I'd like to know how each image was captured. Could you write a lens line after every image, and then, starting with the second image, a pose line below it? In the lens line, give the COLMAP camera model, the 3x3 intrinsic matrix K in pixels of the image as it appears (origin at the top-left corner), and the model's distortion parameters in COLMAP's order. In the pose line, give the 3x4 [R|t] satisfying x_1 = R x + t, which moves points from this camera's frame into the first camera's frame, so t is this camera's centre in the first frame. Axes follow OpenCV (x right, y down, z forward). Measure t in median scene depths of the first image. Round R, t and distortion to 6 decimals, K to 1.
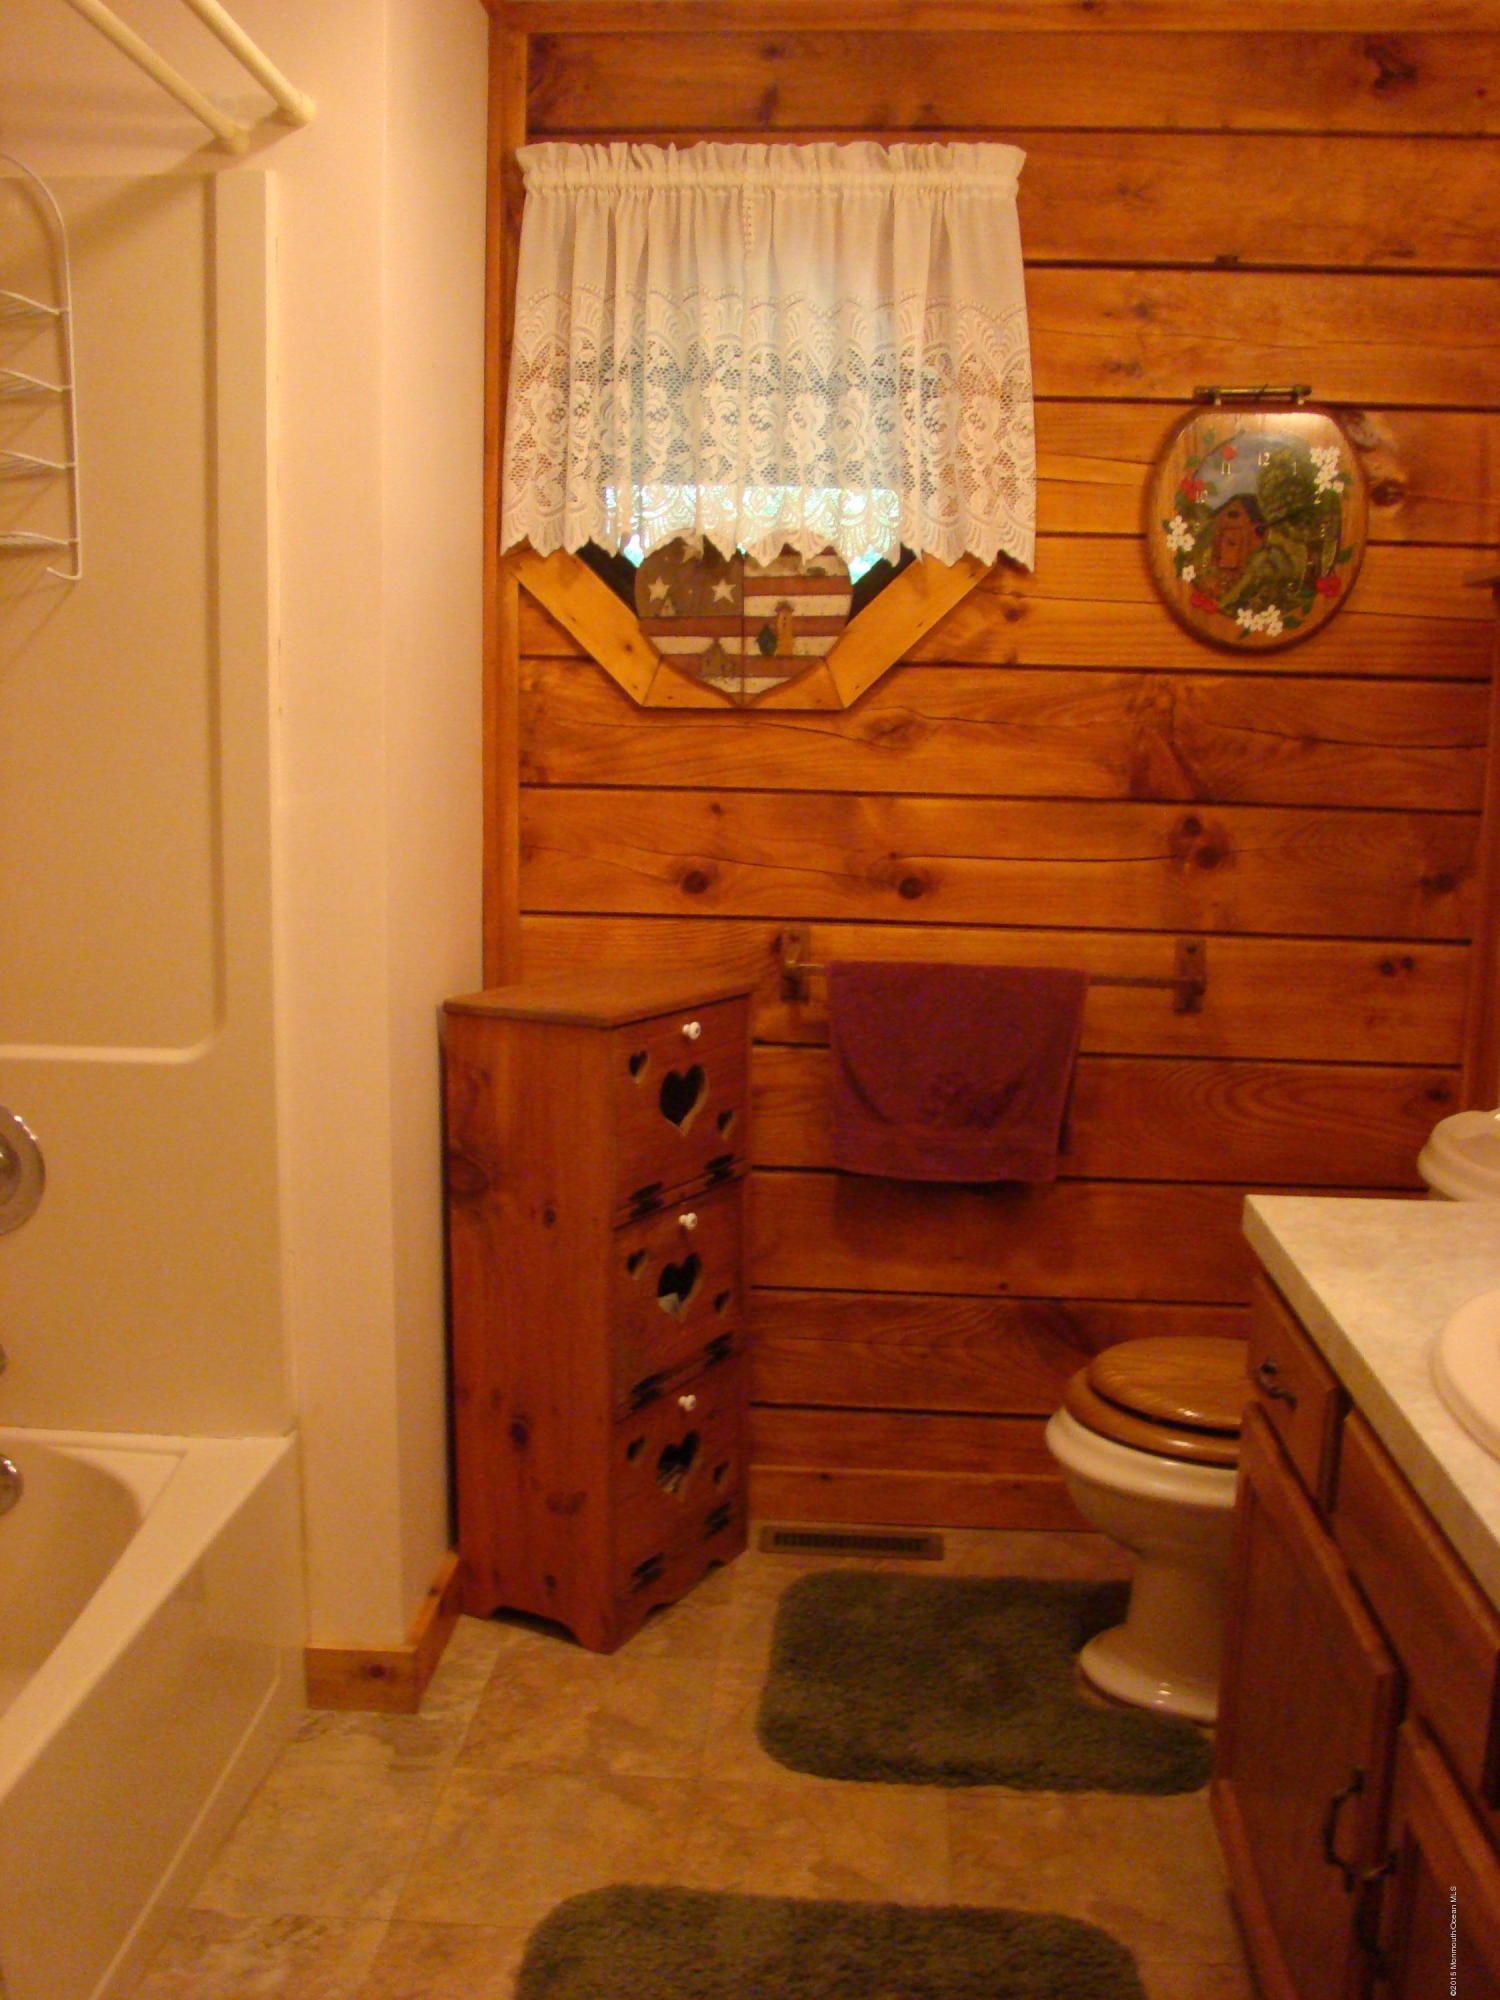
lens RADIAL K [[1730.9, 0, 652.5], [0, 1730.9, 997.6], [0, 0, 1]] dist [-0.131841, 0.073351]
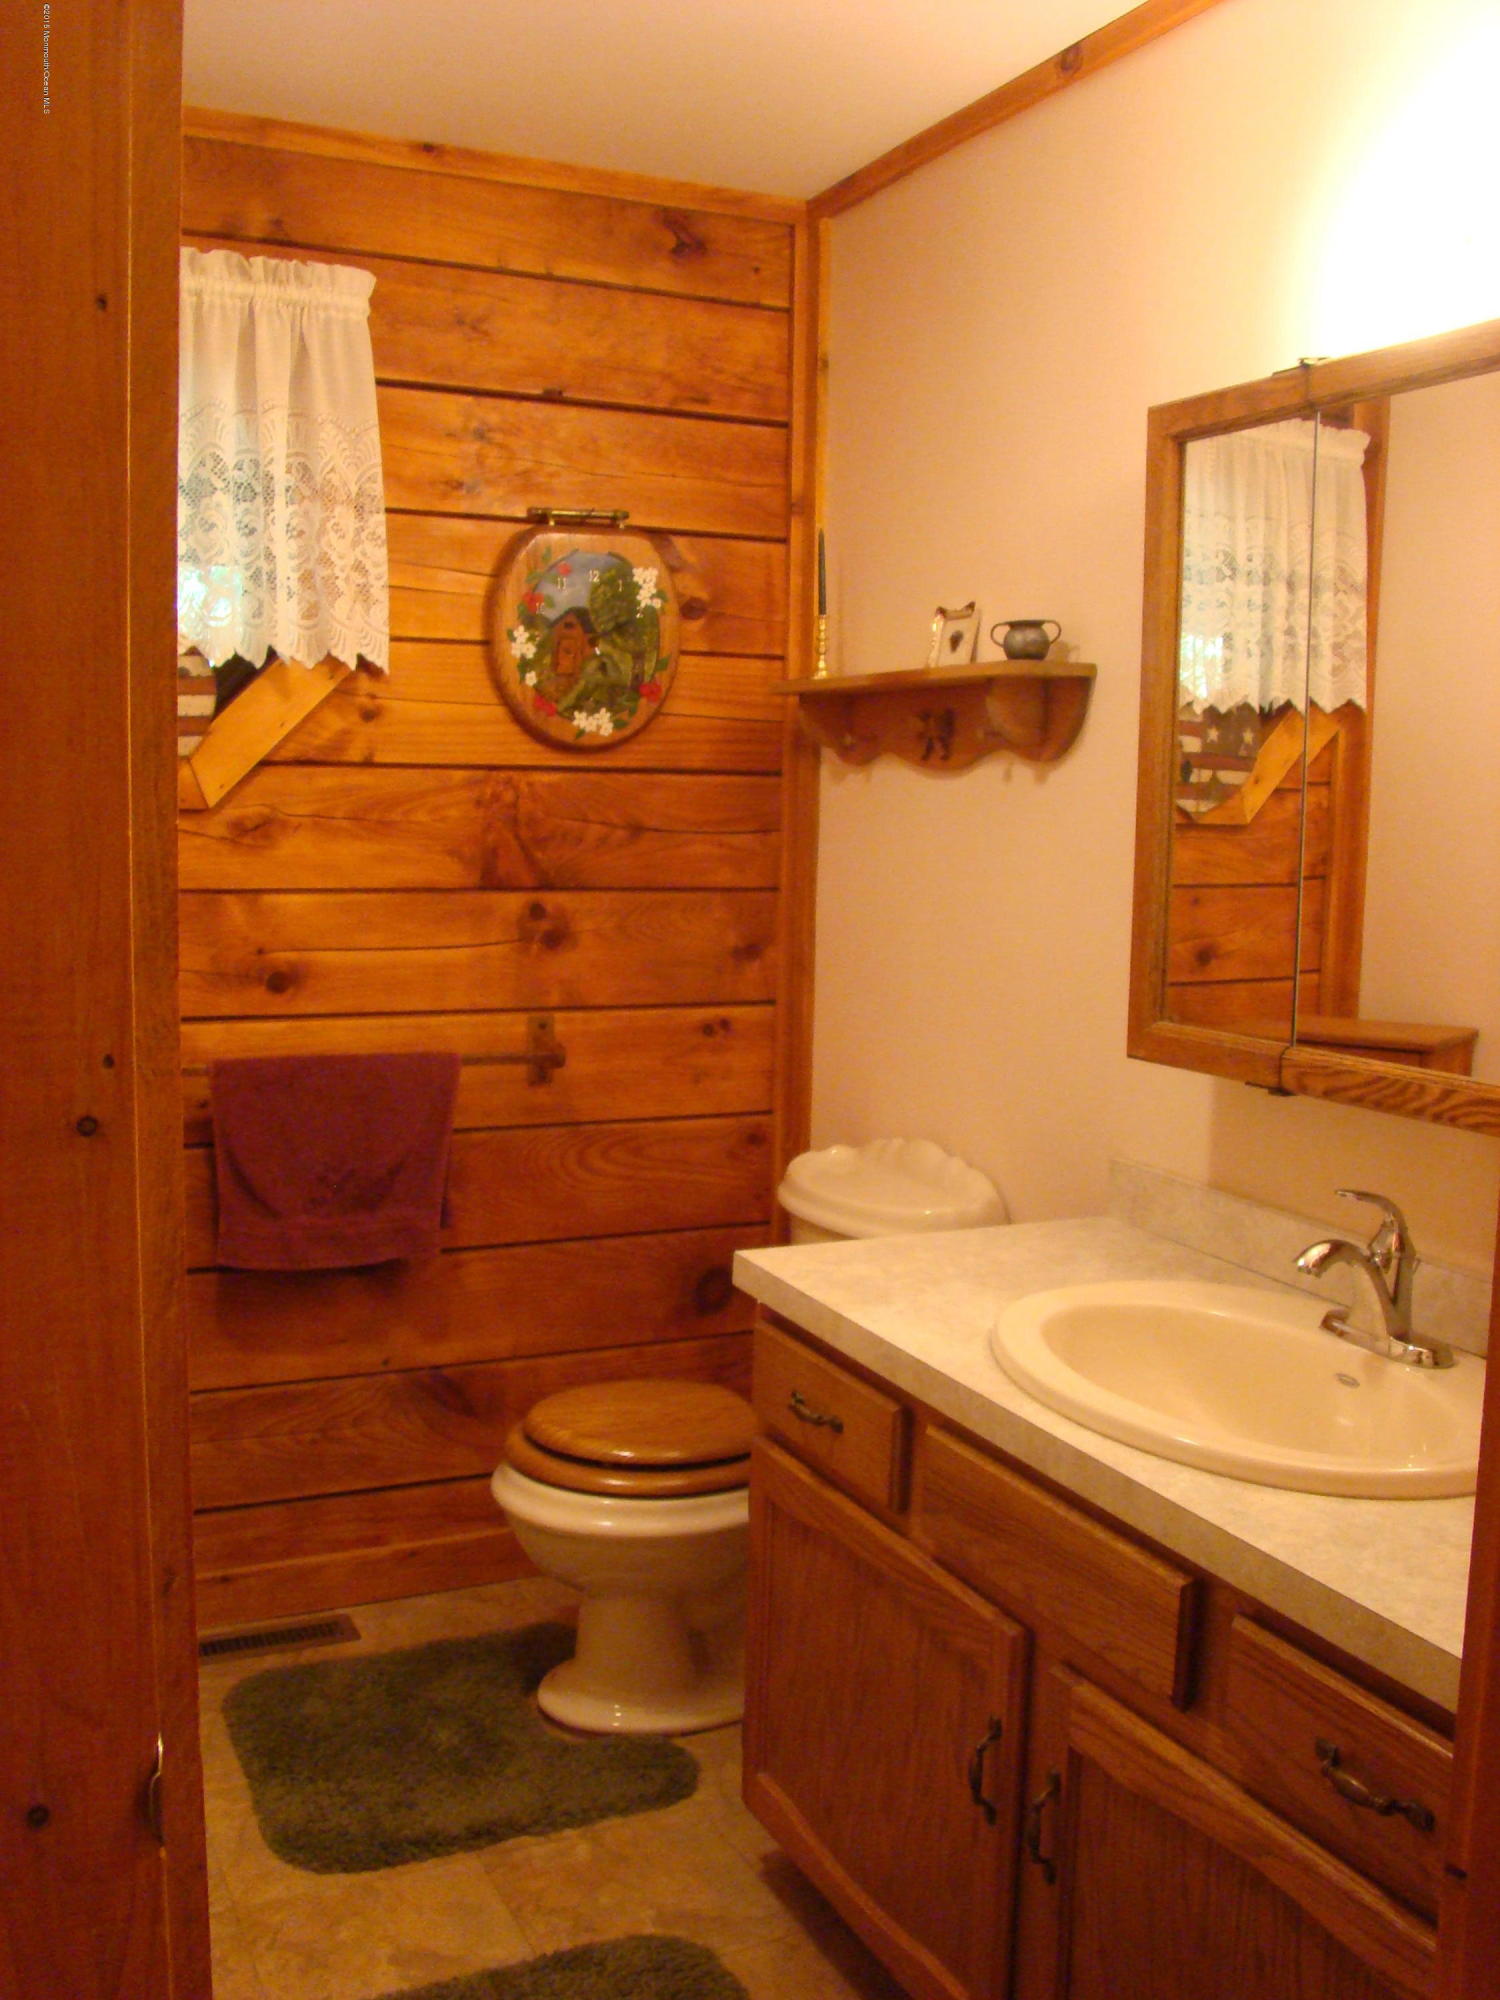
lens RADIAL K [[1730.9, 0, 652.5], [0, 1730.9, 997.6], [0, 0, 1]] dist [-0.131841, 0.073351]
pose [[0.882300, -0.056518, 0.467282, -0.139137], [0.073811, 0.997096, -0.018768, -0.021012], [-0.464864, 0.051050, 0.883909, 0.005282]]
